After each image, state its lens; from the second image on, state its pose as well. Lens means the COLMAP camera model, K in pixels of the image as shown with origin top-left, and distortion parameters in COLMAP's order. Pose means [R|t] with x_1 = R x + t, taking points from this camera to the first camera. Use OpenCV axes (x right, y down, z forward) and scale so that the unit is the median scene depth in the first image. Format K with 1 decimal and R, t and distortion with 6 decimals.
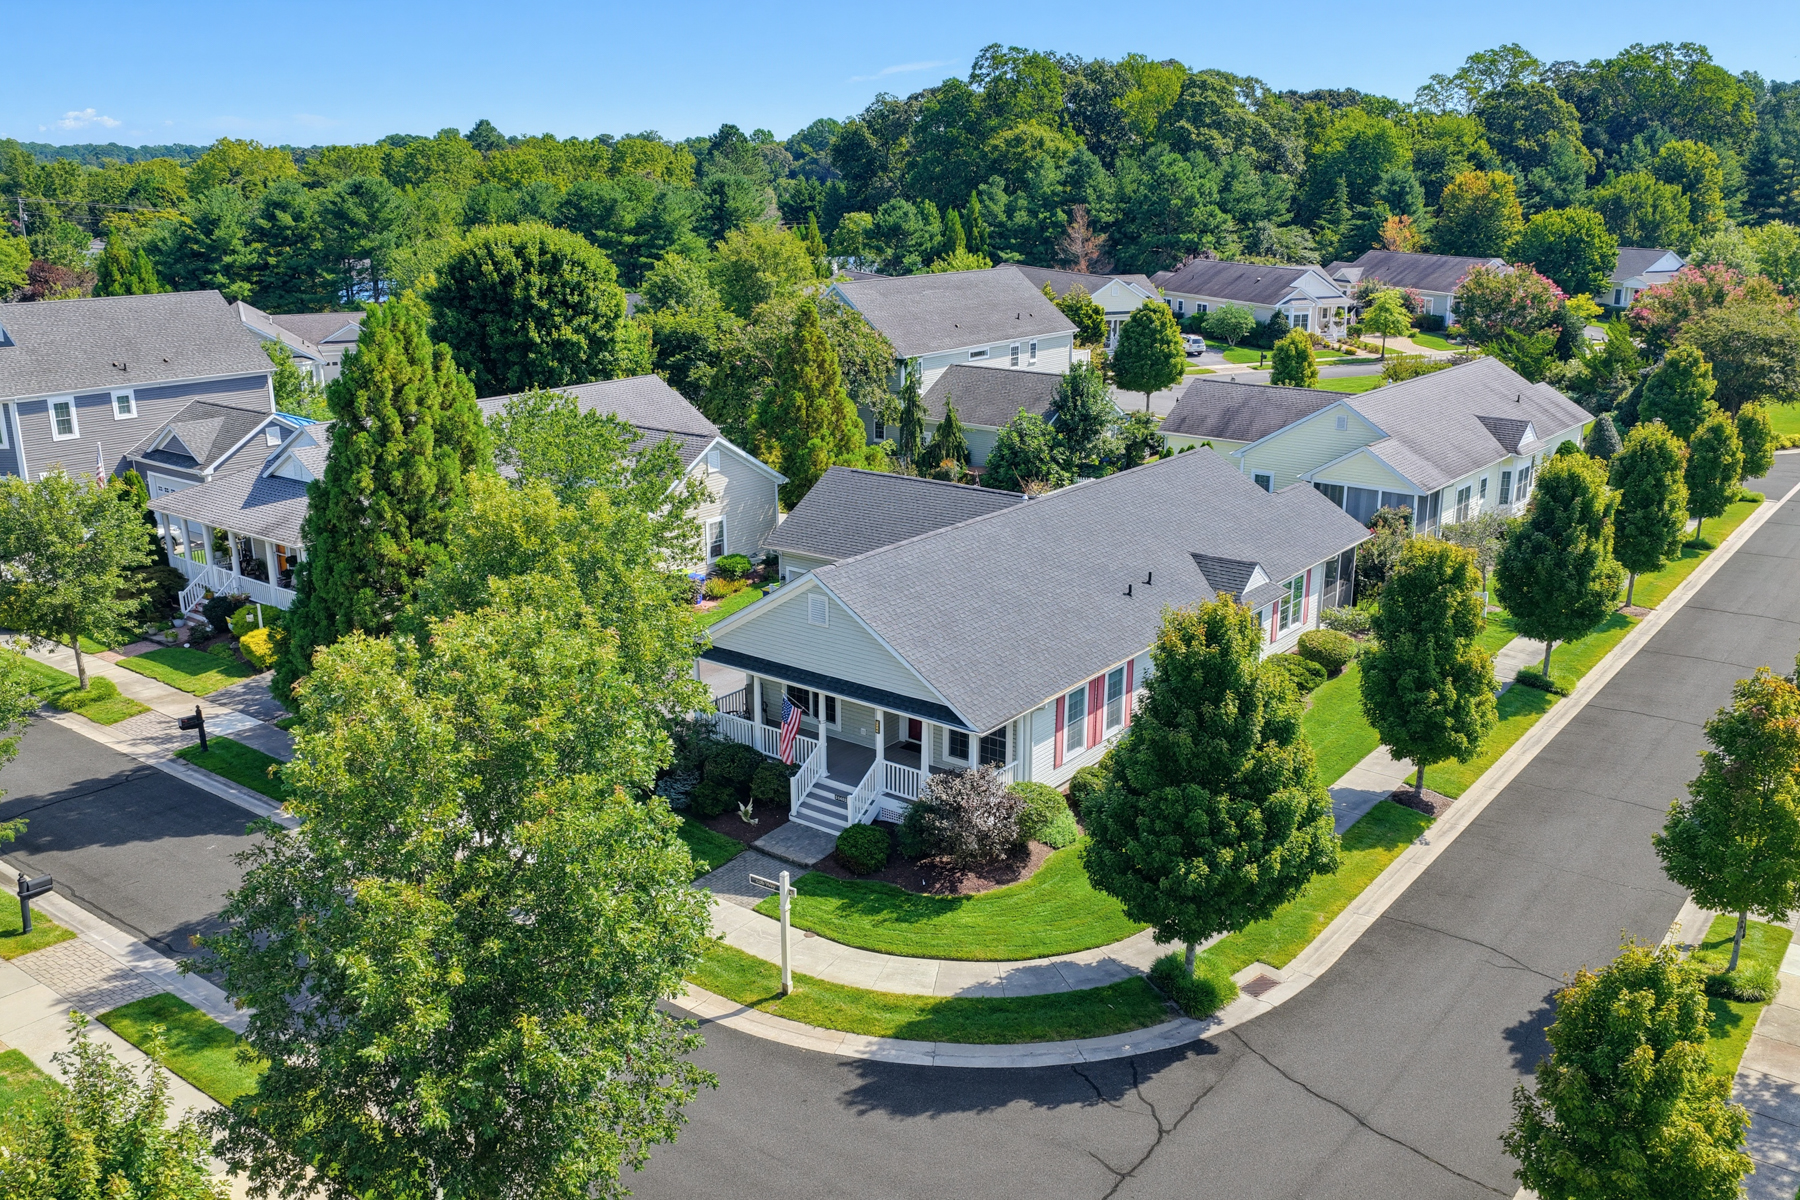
lens RADIAL K [[1526.2, 0, 914.7], [0, 1526.2, 601.7], [0, 0, 1]] dist [-0.018993, 0.052265]
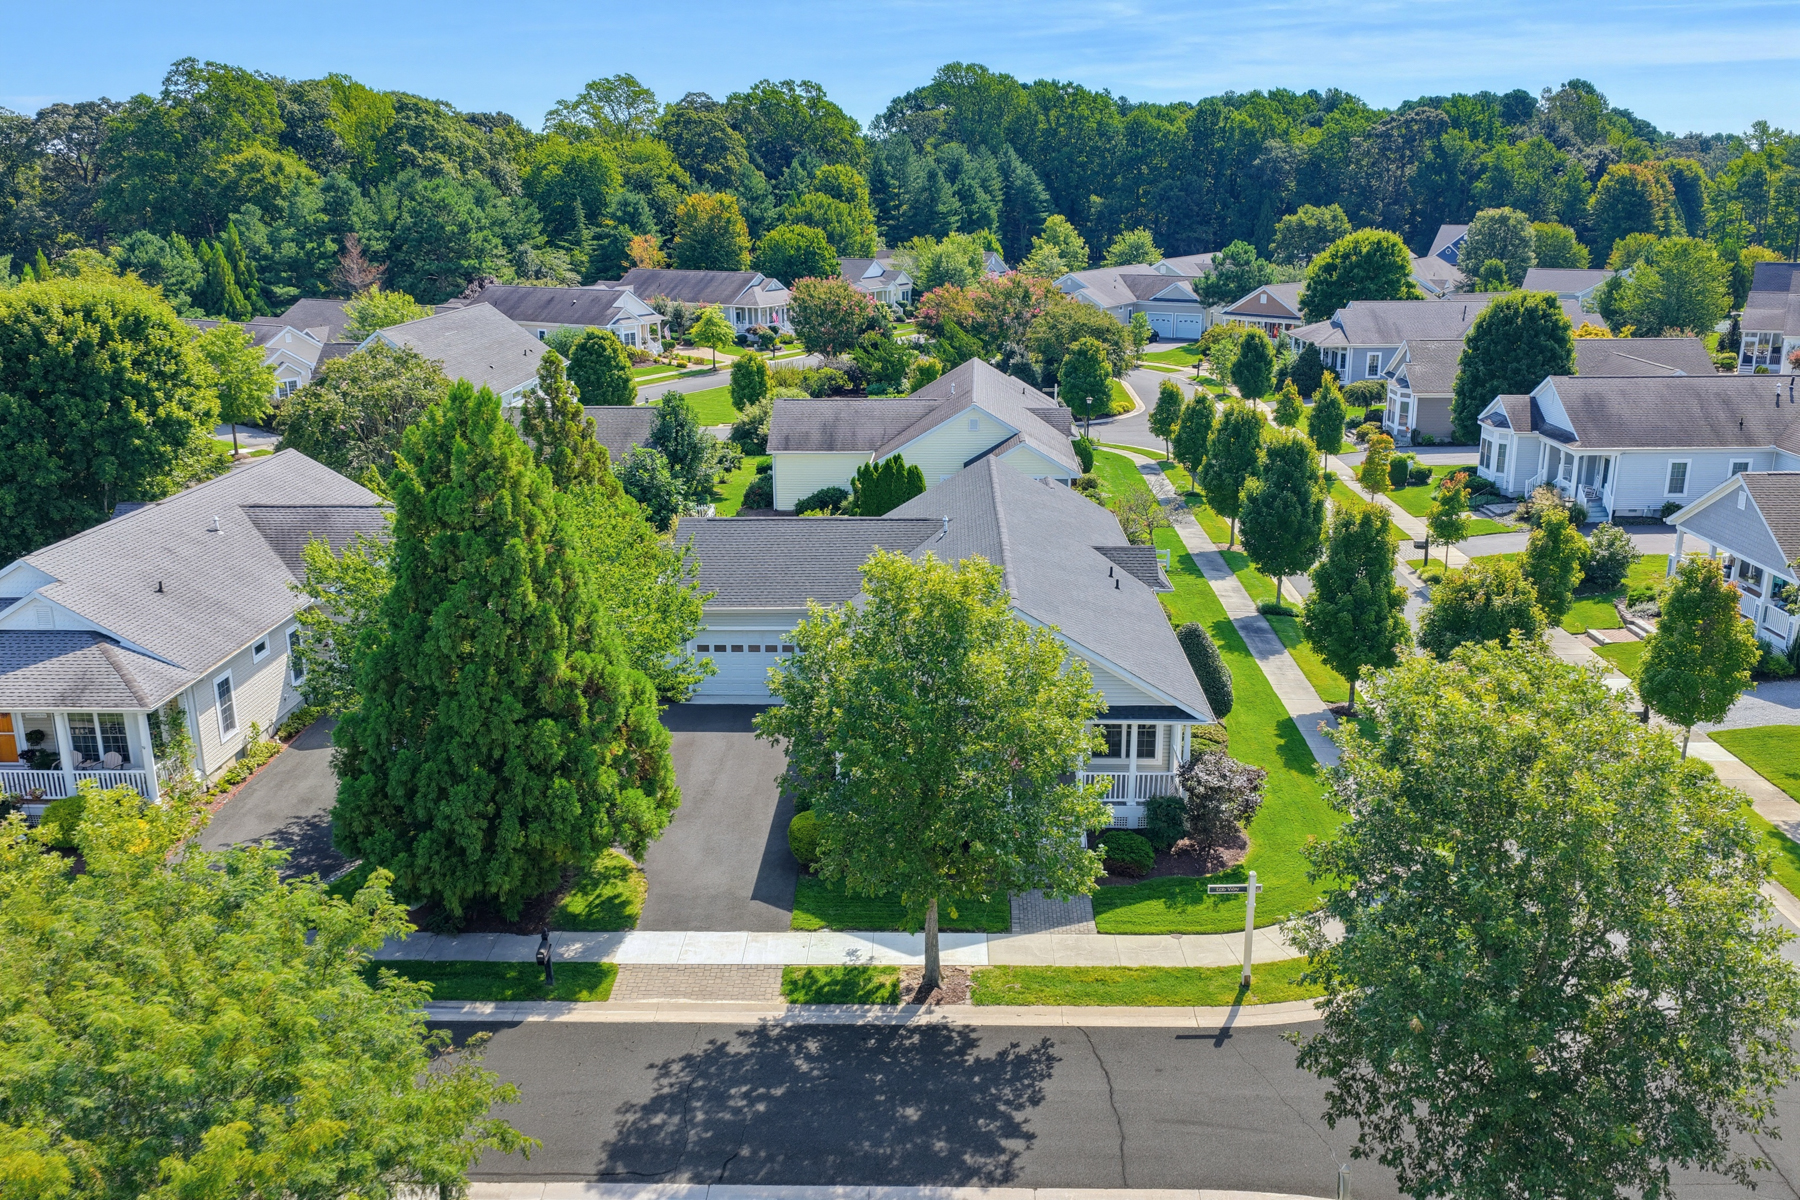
lens RADIAL K [[1499.5, 0, 900.0], [0, 1499.5, 600.0], [0, 0, 1]] dist [-0.010090, 0.020602]
pose [[0.811154, -0.163382, 0.561547, -0.173854], [0.167159, 0.984898, 0.045096, -0.020706], [-0.560434, 0.057288, 0.826215, 0.051826]]
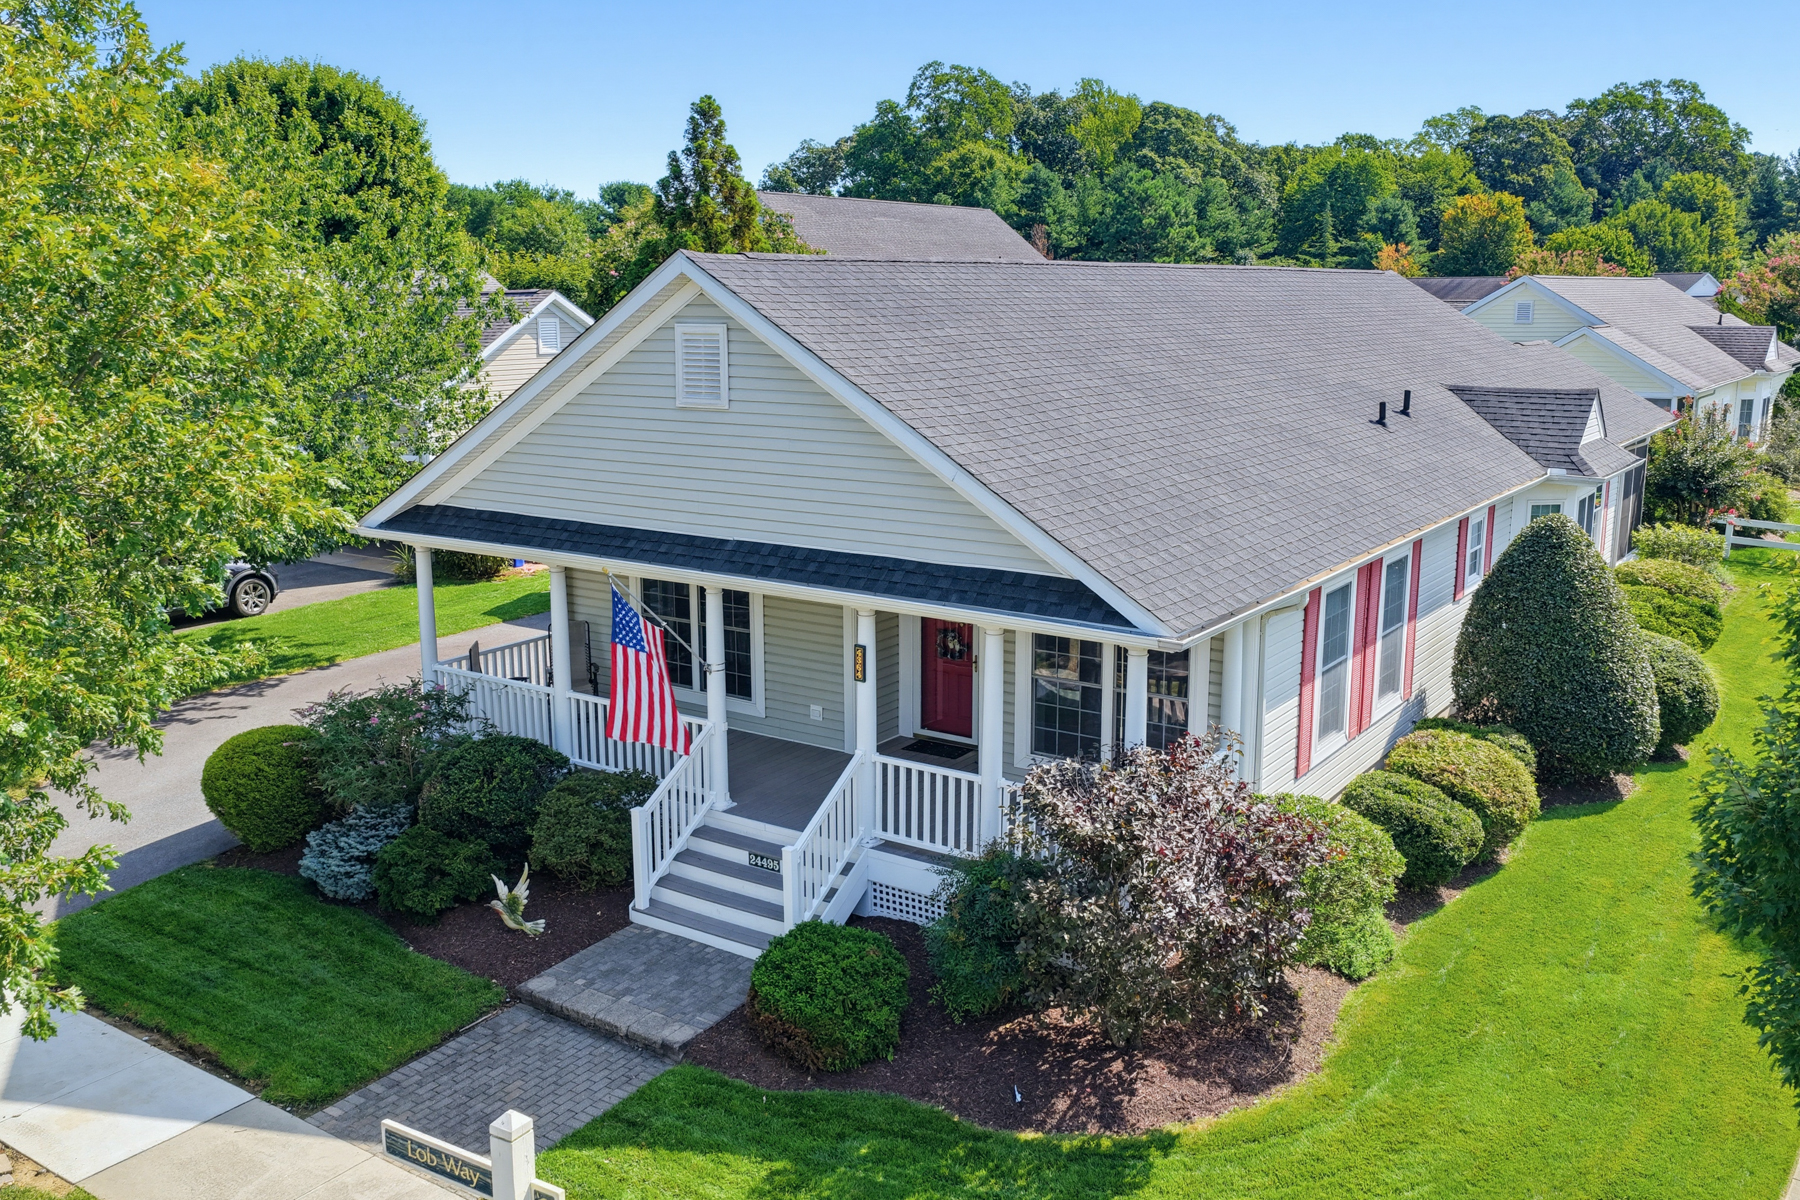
lens RADIAL K [[1526.2, 0, 914.7], [0, 1526.2, 601.7], [0, 0, 1]] dist [-0.018993, 0.052265]
pose [[0.998729, -0.012175, 0.048903, -0.007278], [0.016238, 0.996370, -0.083571, 0.024720], [-0.047708, 0.084259, 0.995301, 0.156362]]
